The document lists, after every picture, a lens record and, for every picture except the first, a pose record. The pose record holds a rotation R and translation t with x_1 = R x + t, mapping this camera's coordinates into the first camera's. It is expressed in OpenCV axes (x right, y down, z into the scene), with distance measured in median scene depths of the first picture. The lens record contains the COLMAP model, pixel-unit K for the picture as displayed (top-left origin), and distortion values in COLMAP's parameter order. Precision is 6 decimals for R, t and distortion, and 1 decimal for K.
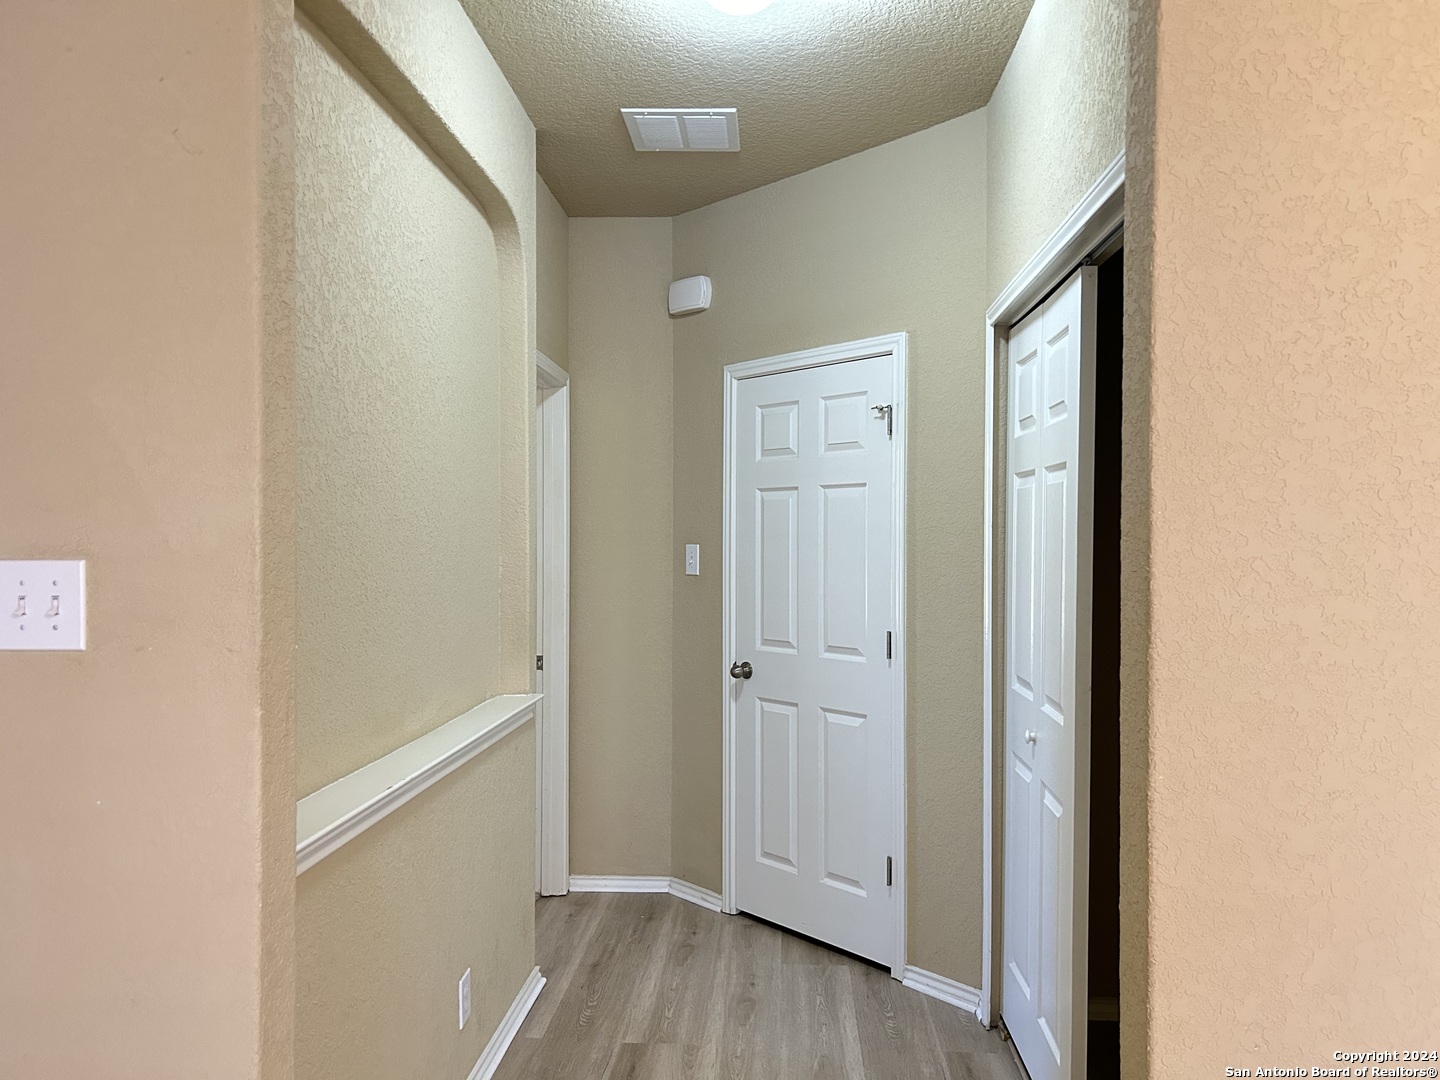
lens RADIAL K [[1077.7, 0, 720.0], [0, 1077.7, 540.0], [0, 0, 1]] dist [0.069521, -0.087286]
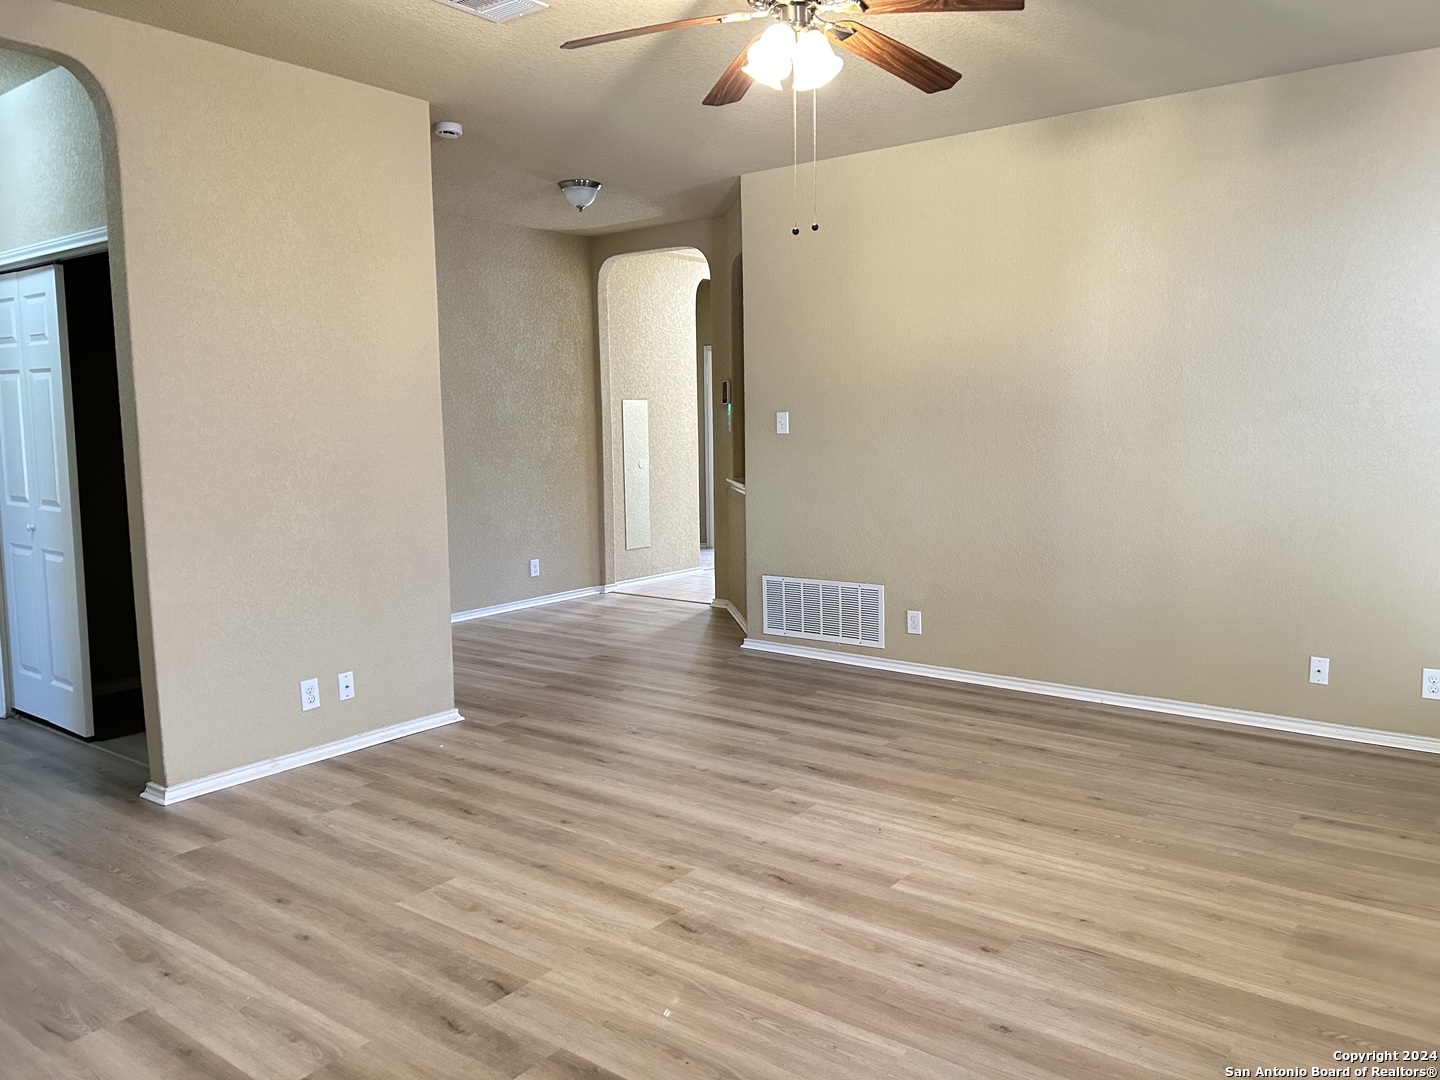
lens RADIAL K [[1077.7, 0, 720.0], [0, 1077.7, 540.0], [0, 0, 1]] dist [0.069521, -0.087286]
pose [[0.553585, -0.109623, 0.825546, -0.637011], [0.016587, 0.992553, 0.120677, 0.012561], [-0.832627, -0.053111, 0.551281, -1.017295]]
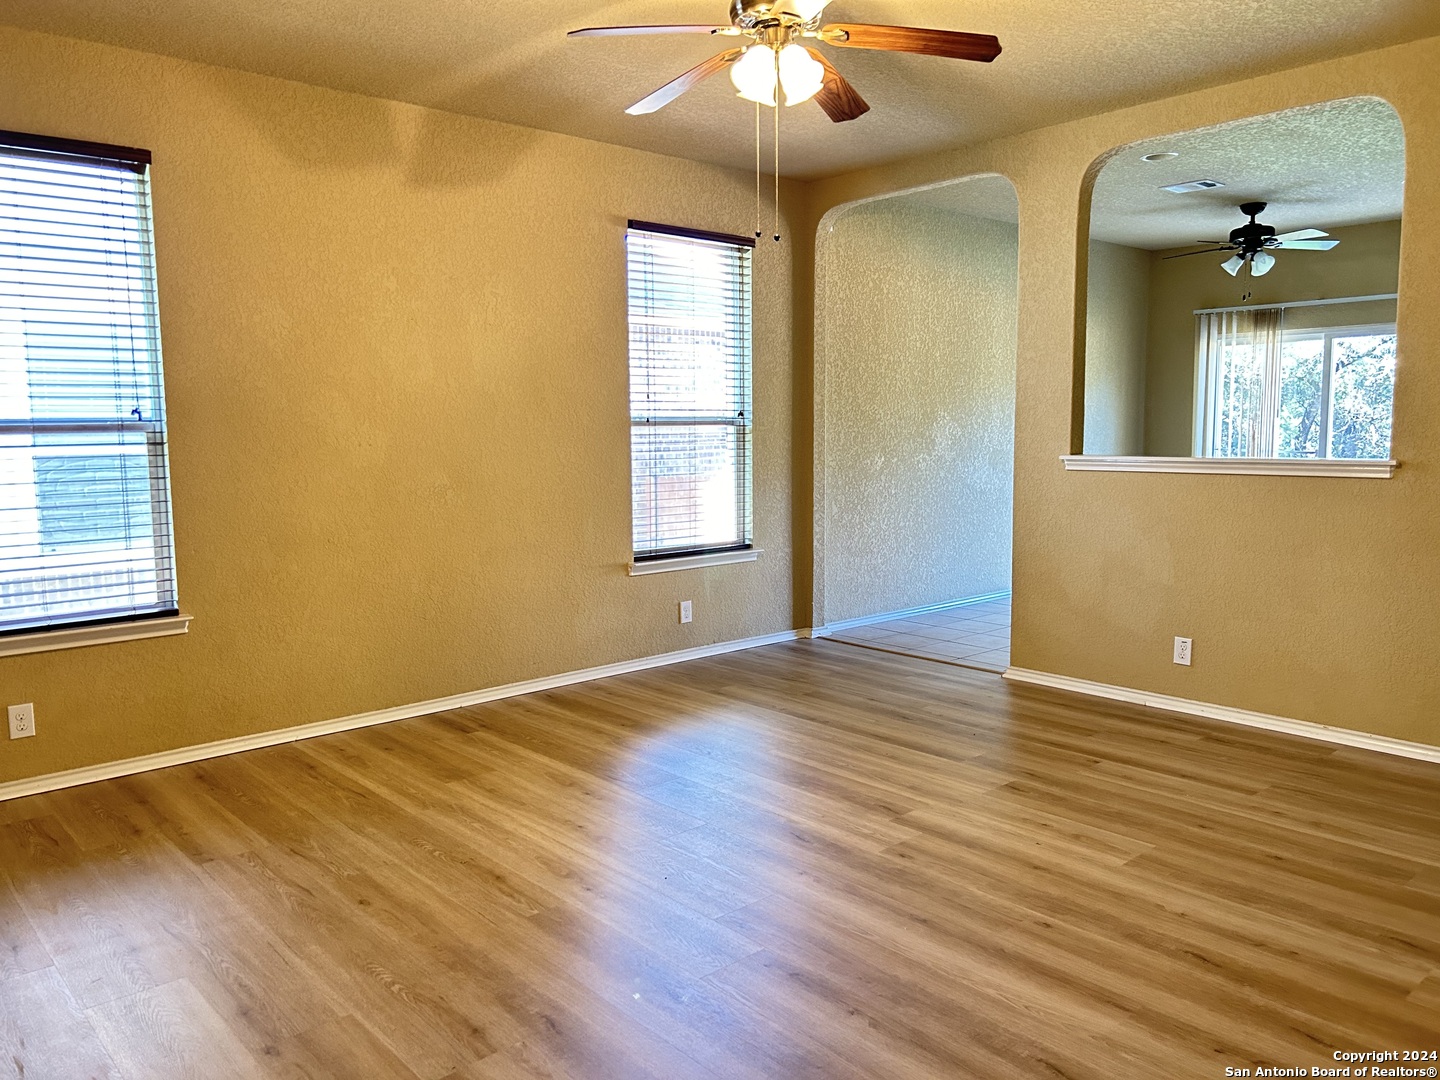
lens RADIAL K [[1077.7, 0, 720.0], [0, 1077.7, 540.0], [0, 0, 1]] dist [0.069521, -0.087286]
pose [[-0.699594, 0.077696, -0.710303, 1.553558], [0.005283, 0.994606, 0.103591, 0.044088], [0.714521, 0.068719, -0.696231, 0.554511]]
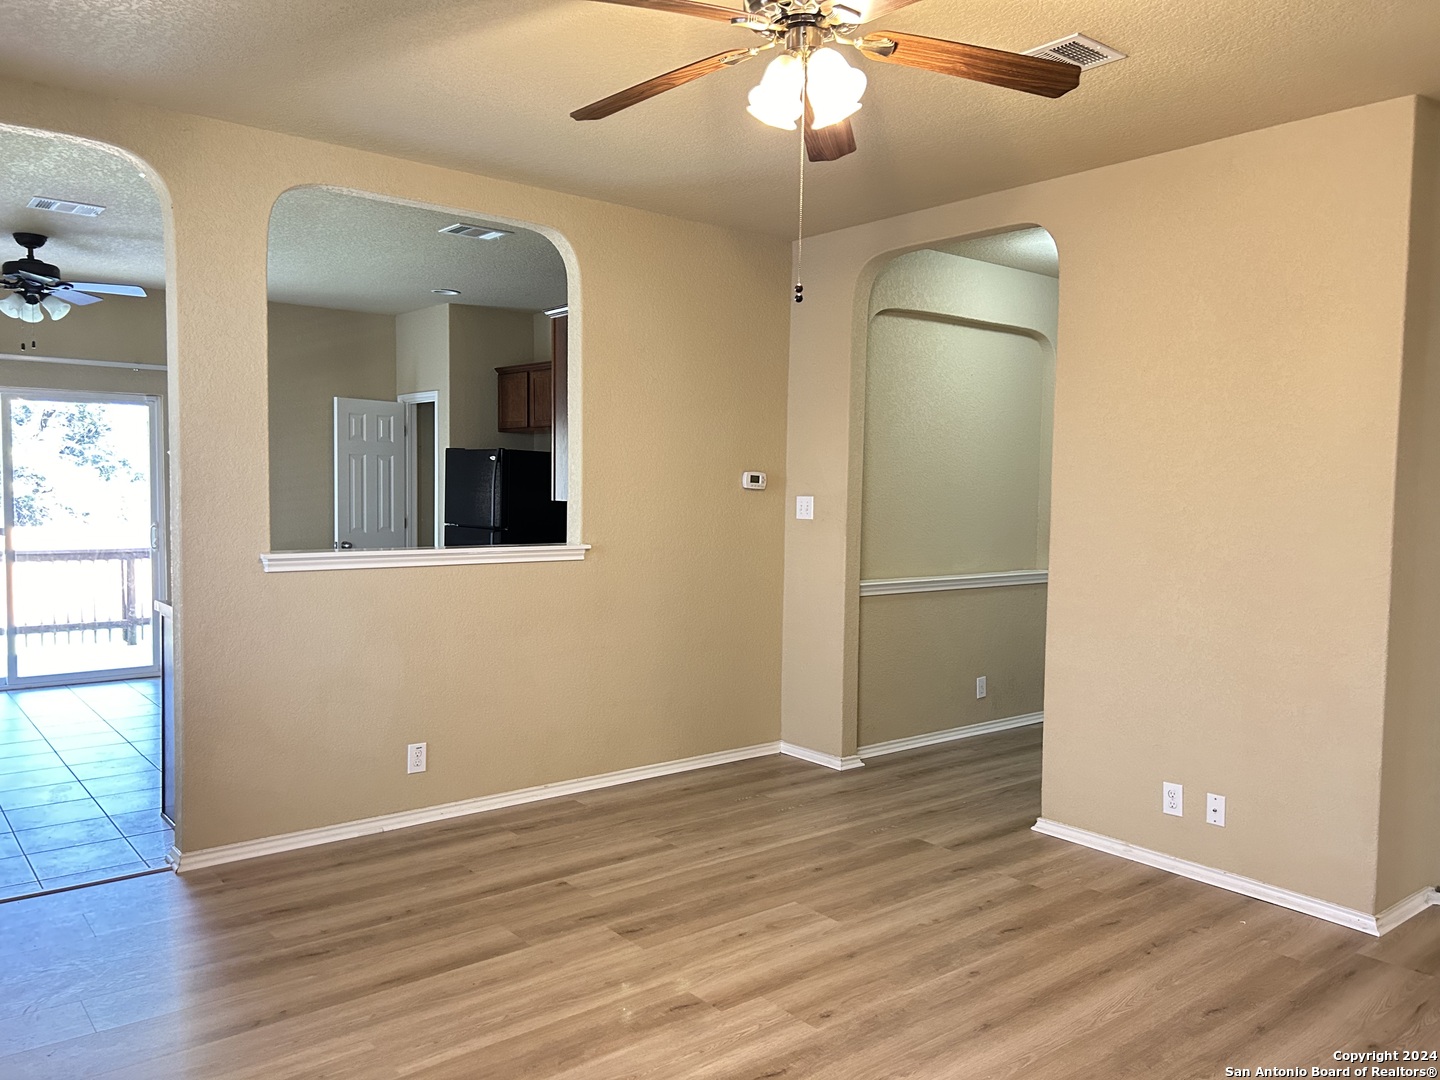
lens RADIAL K [[1084.0, 0, 726.2], [0, 1084.0, 550.4], [0, 0, 1]] dist [0.071667, -0.090625]
pose [[0.685341, 0.050703, -0.726455, 1.232679], [-0.011422, 0.998199, 0.058894, -0.010056], [0.728133, -0.032065, 0.684685, -1.147214]]
